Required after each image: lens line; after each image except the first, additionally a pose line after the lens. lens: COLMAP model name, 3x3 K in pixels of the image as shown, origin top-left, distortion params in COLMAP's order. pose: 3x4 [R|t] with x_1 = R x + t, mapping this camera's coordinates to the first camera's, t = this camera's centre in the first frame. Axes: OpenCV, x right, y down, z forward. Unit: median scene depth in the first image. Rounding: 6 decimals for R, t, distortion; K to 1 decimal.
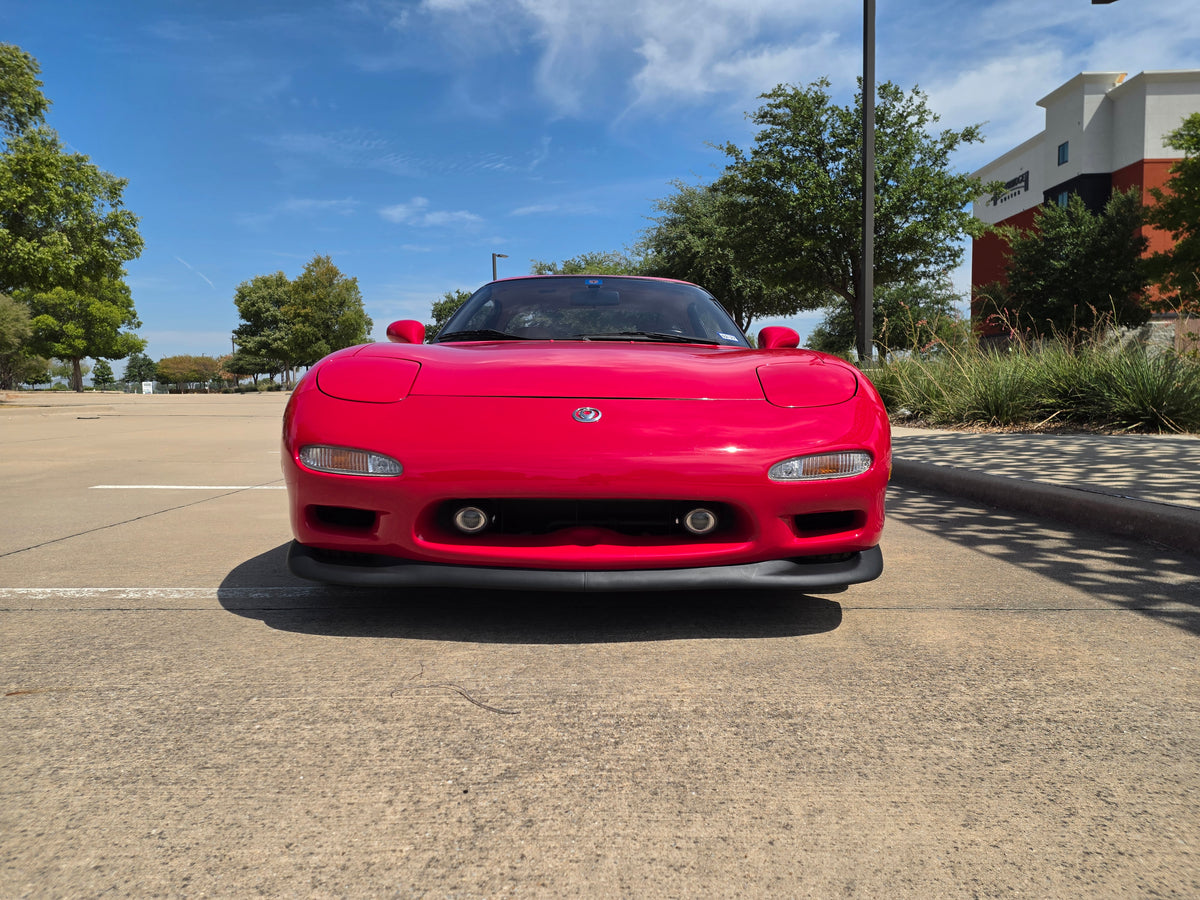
lens RADIAL K [[786.9, 0, 606.2], [0, 786.9, 453.8], [0, 0, 1]] dist [0.069621, -0.053805]
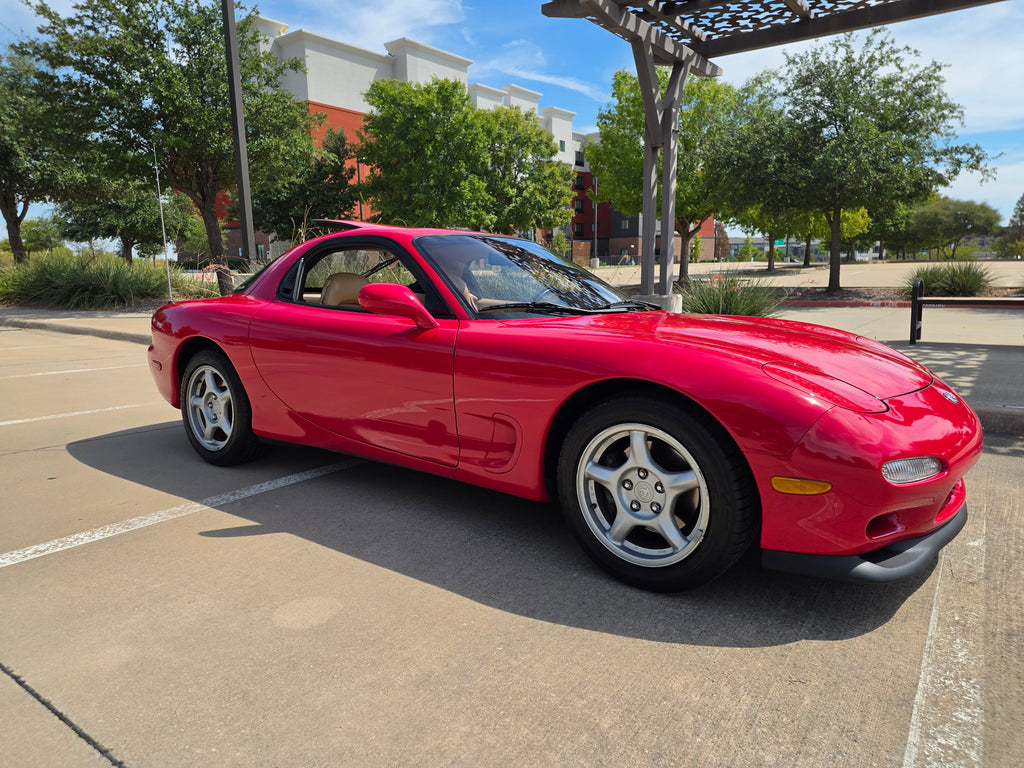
lens RADIAL K [[677.9, 0, 517.3], [0, 677.9, 382.4], [0, 0, 1]] dist [0.055383, -0.037708]
pose [[0.603951, -0.125943, 0.787008, -0.184413], [0.065639, 0.991942, 0.108367, -0.035480], [-0.794314, -0.013790, 0.607351, 0.152114]]
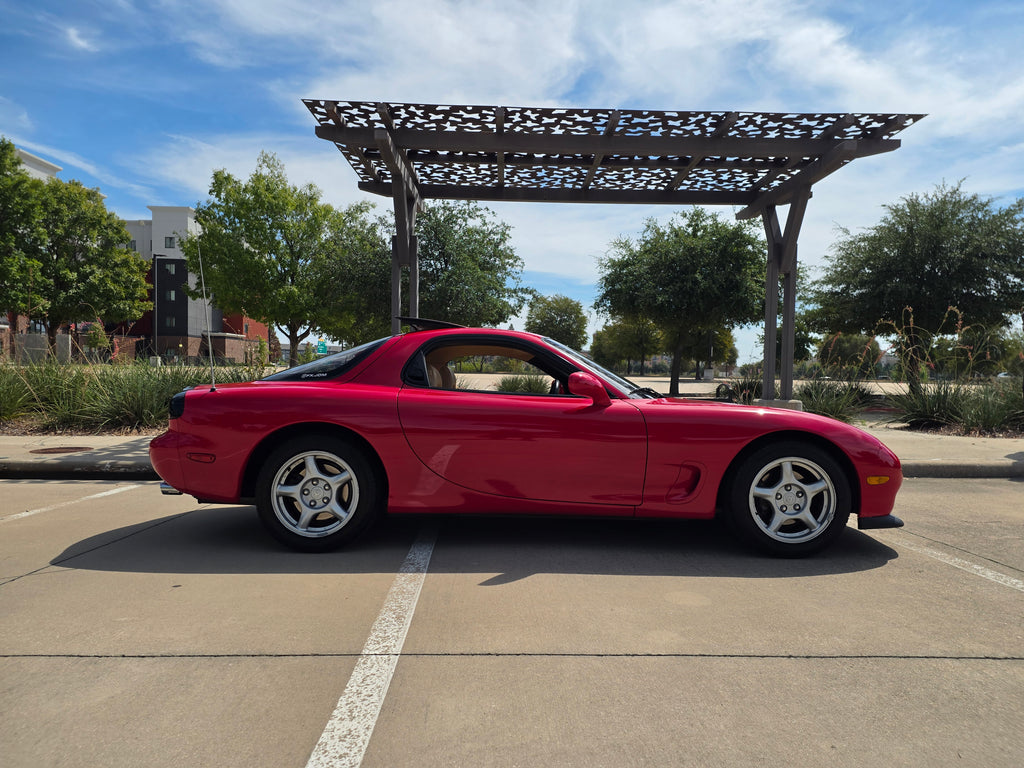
lens RADIAL K [[678.7, 0, 516.8], [0, 678.7, 397.9], [0, 0, 1]] dist [0.116806, -0.133411]
pose [[-0.002983, -0.020808, 0.999779, -0.299734], [0.060128, 0.997971, 0.020950, -0.041637], [-0.998186, 0.060177, -0.001726, 0.310338]]
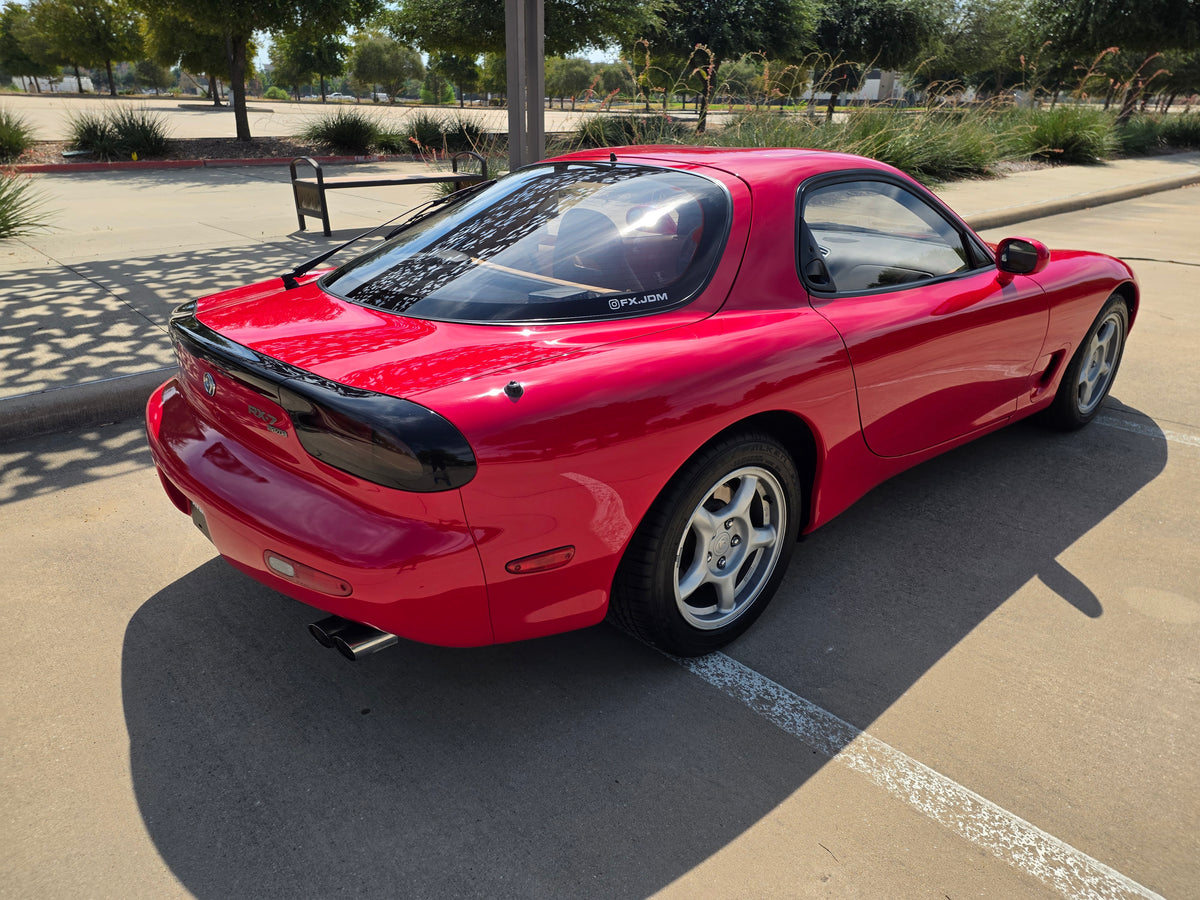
lens RADIAL K [[801.9, 0, 602.0], [0, 801.9, 452.8], [0, 0, 1]] dist [0.057497, -0.037714]
pose [[-0.660145, -0.296270, 0.690241, -0.138548], [0.049687, 0.899690, 0.433692, -0.080927], [-0.749493, 0.320596, -0.579205, 0.431813]]
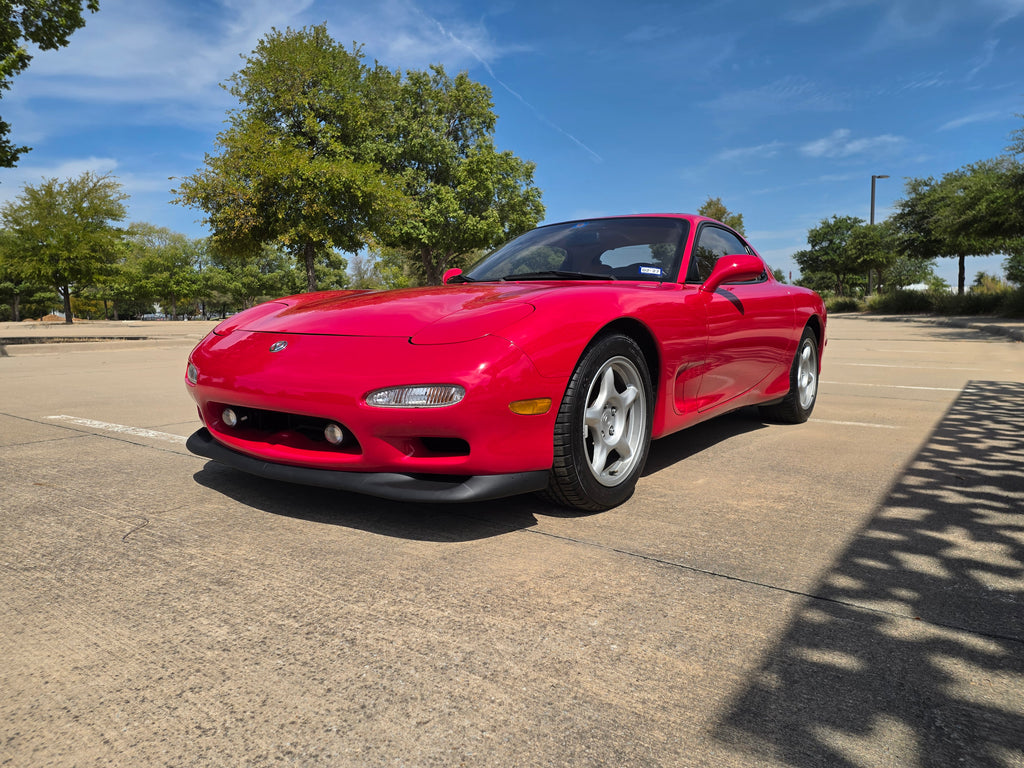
lens RADIAL K [[665.9, 0, 522.2], [0, 665.9, 405.5], [0, 0, 1]] dist [0.054163, -0.043148]
pose [[0.797792, 0.072332, -0.598579, 0.128031], [-0.036189, 0.996733, 0.072212, -0.006182], [0.601846, -0.035948, 0.797803, 0.042831]]
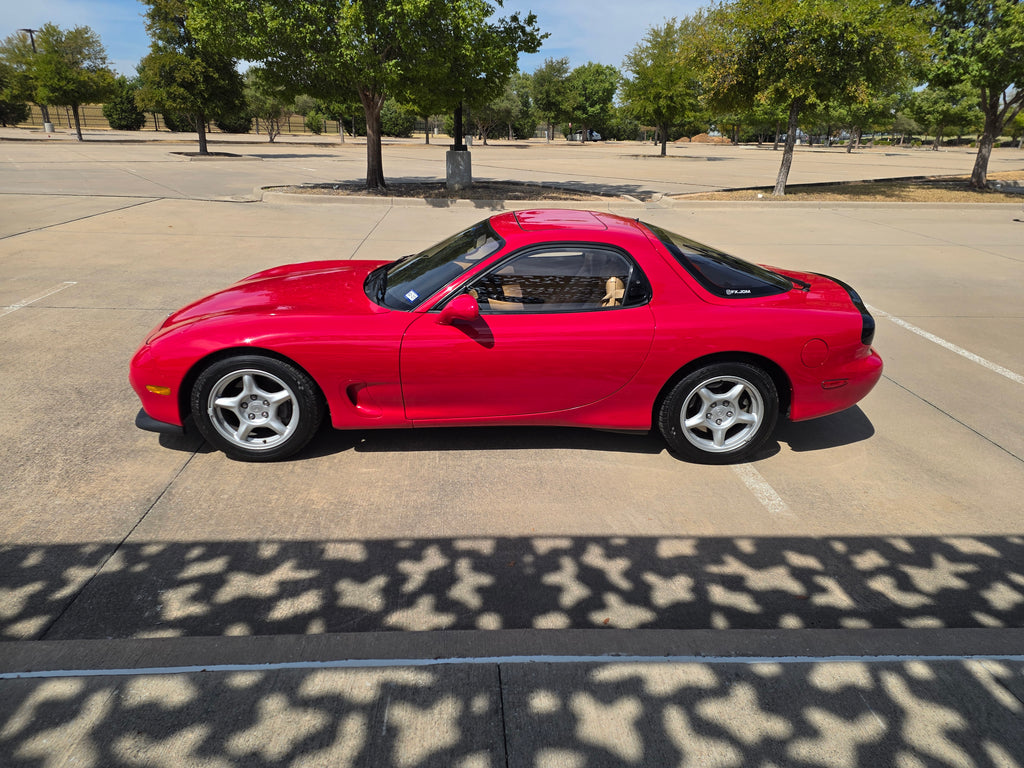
lens RADIAL K [[681.9, 0, 509.6], [0, 681.9, 382.3], [0, 0, 1]] dist [0.059545, -0.036693]
pose [[0.038811, 0.345837, -0.937492, 0.276650], [-0.097509, 0.935032, 0.340893, -0.090973], [0.994478, 0.078184, 0.070012, 0.248177]]
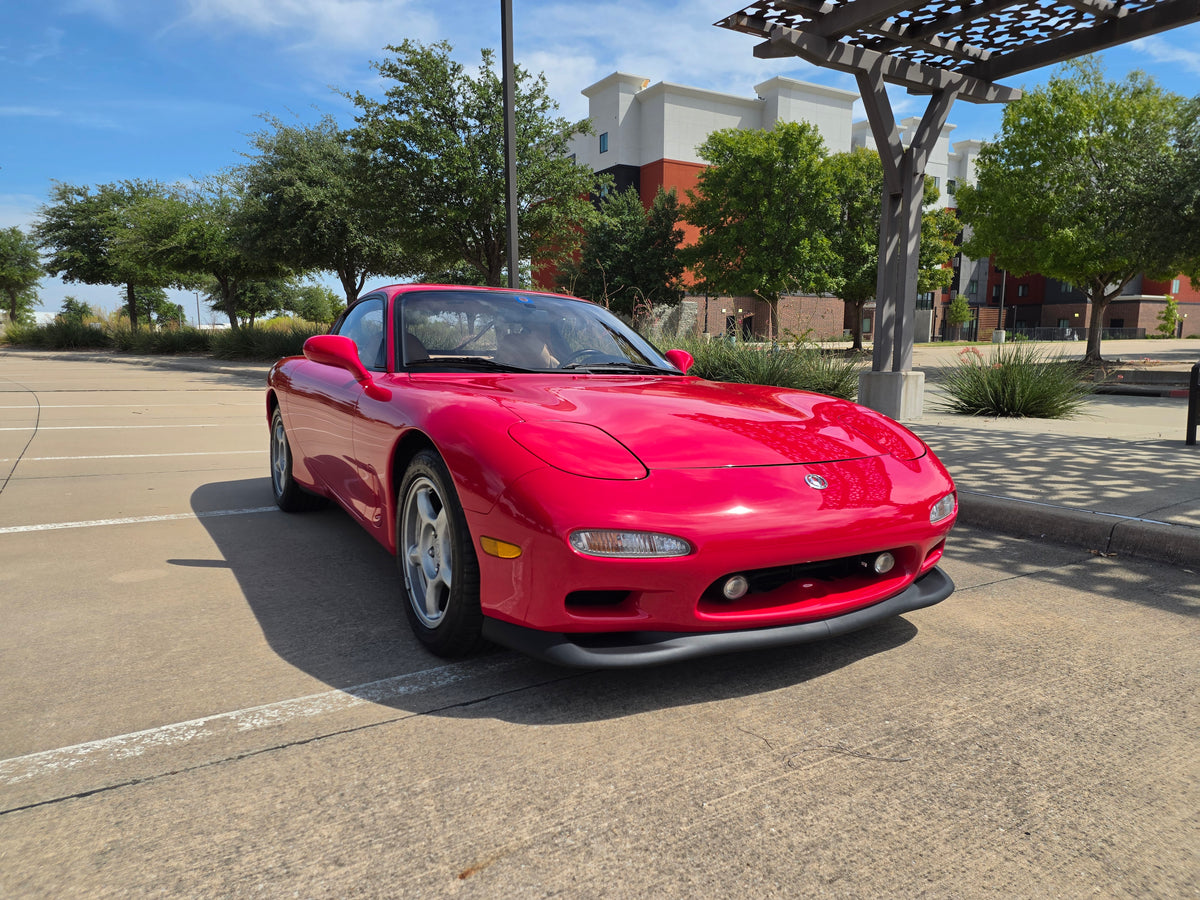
lens RADIAL K [[787.9, 0, 602.3], [0, 787.9, 460.6], [0, 0, 1]] dist [0.073420, -0.060015]
pose [[0.859809, -0.058641, 0.507237, -0.109835], [0.024860, 0.997013, 0.073124, -0.021685], [-0.510010, -0.050262, 0.858699, 0.023272]]
